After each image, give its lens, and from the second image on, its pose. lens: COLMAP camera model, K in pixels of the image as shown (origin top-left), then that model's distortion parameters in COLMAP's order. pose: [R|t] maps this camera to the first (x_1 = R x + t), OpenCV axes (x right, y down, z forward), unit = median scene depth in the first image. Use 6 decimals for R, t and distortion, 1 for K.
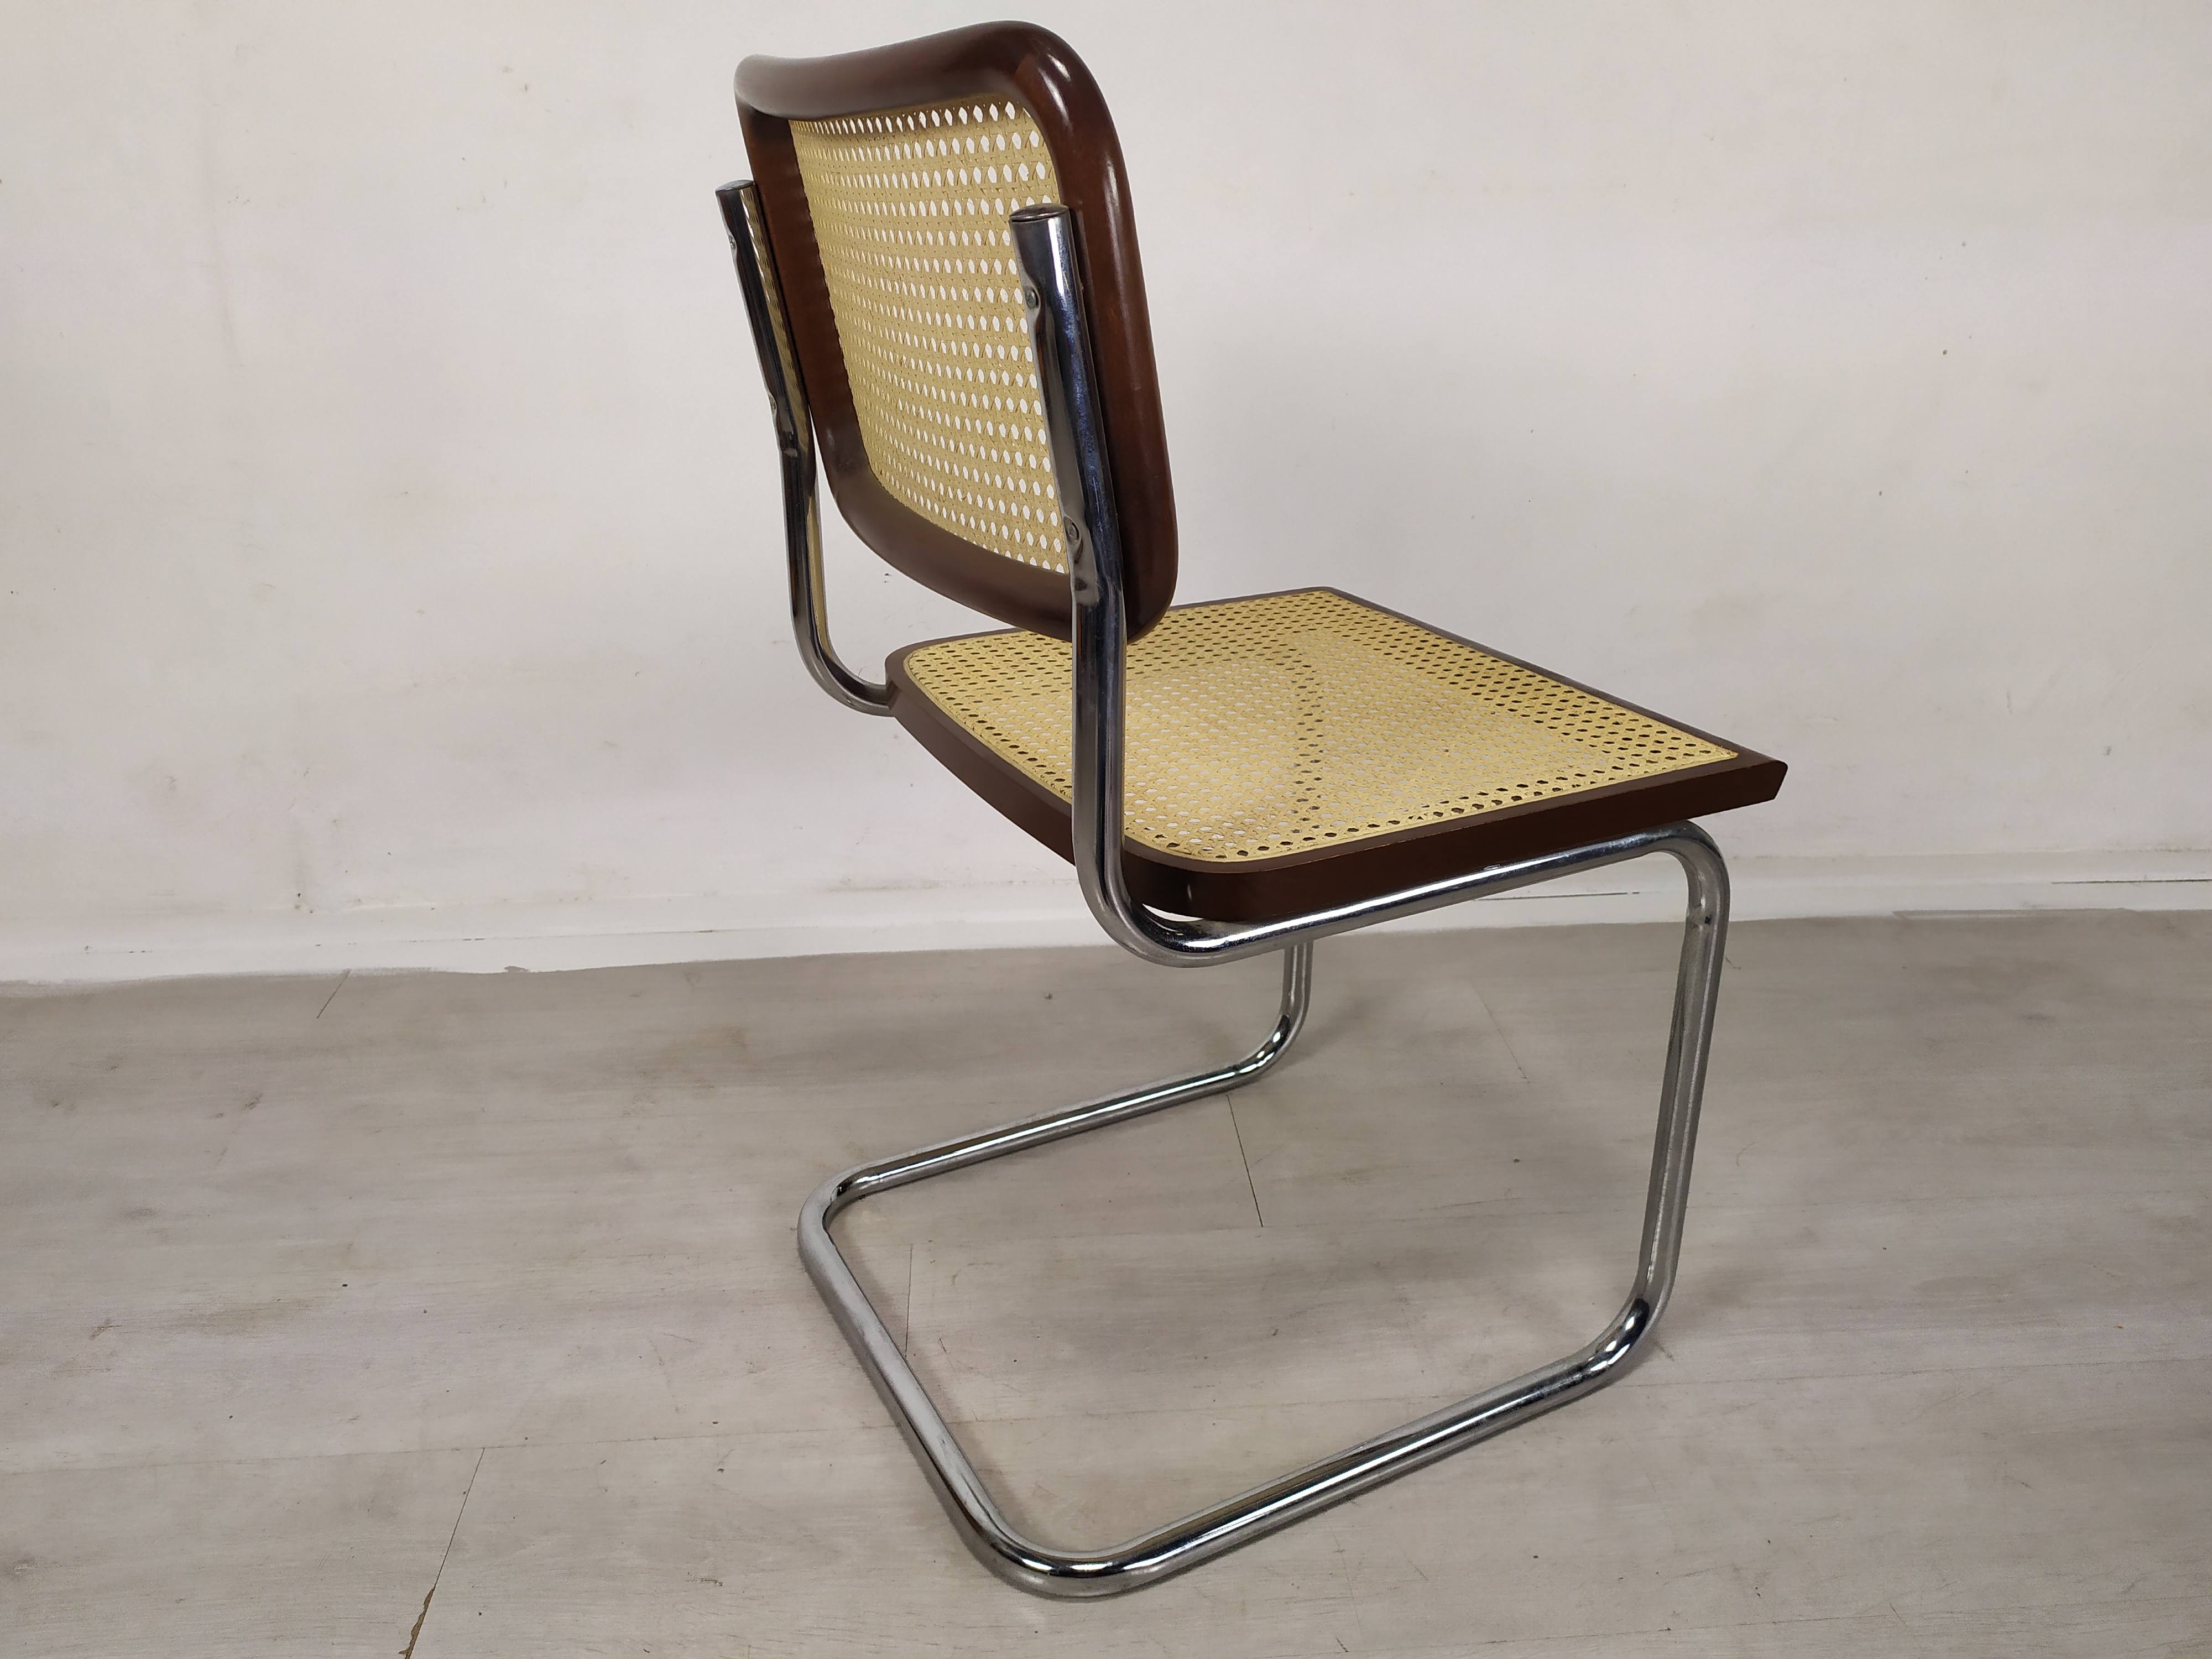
lens RADIAL K [[1706.5, 0, 1124.1], [0, 1706.5, 801.4], [0, 0, 1]] dist [0.034060, -0.013680]
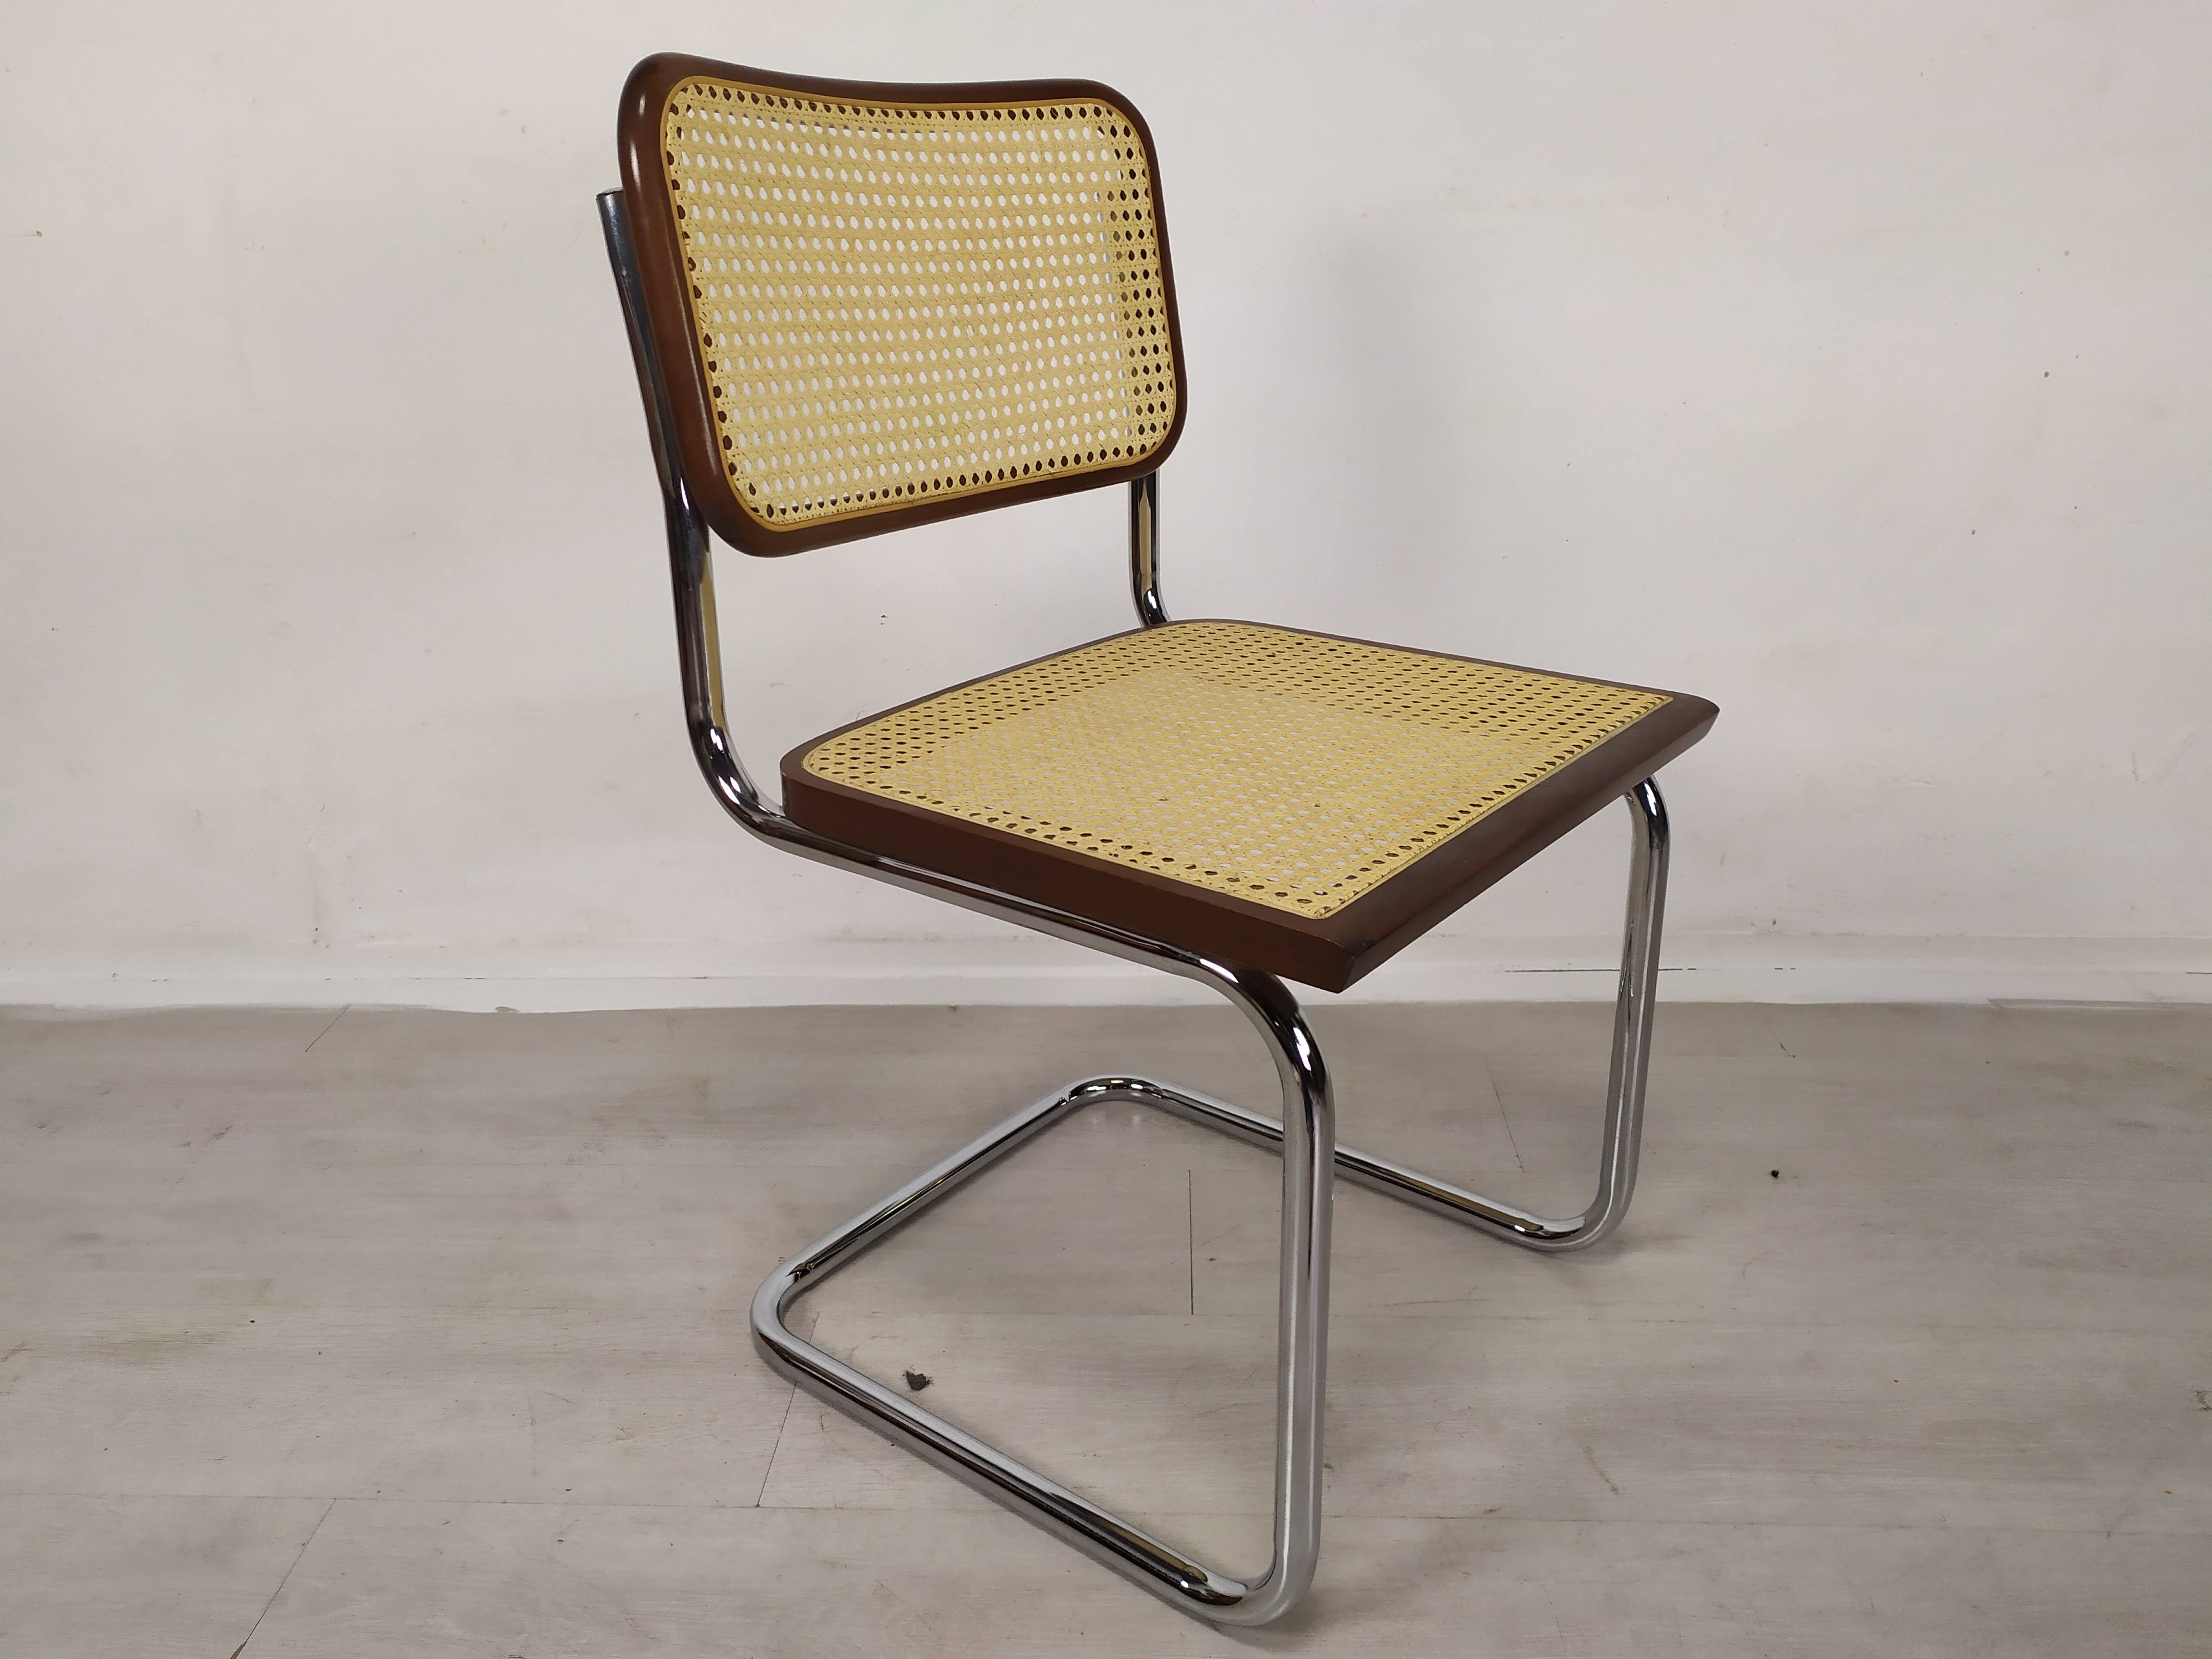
lens RADIAL K [[1713.1, 0, 1093.0], [0, 1713.1, 838.3], [0, 0, 1]] dist [0.021494, 0.003941]
pose [[0.990994, 0.021298, -0.132203, 0.134984], [-0.023008, 0.999670, -0.011421, 0.001960], [0.131916, 0.014360, 0.991157, 0.062492]]
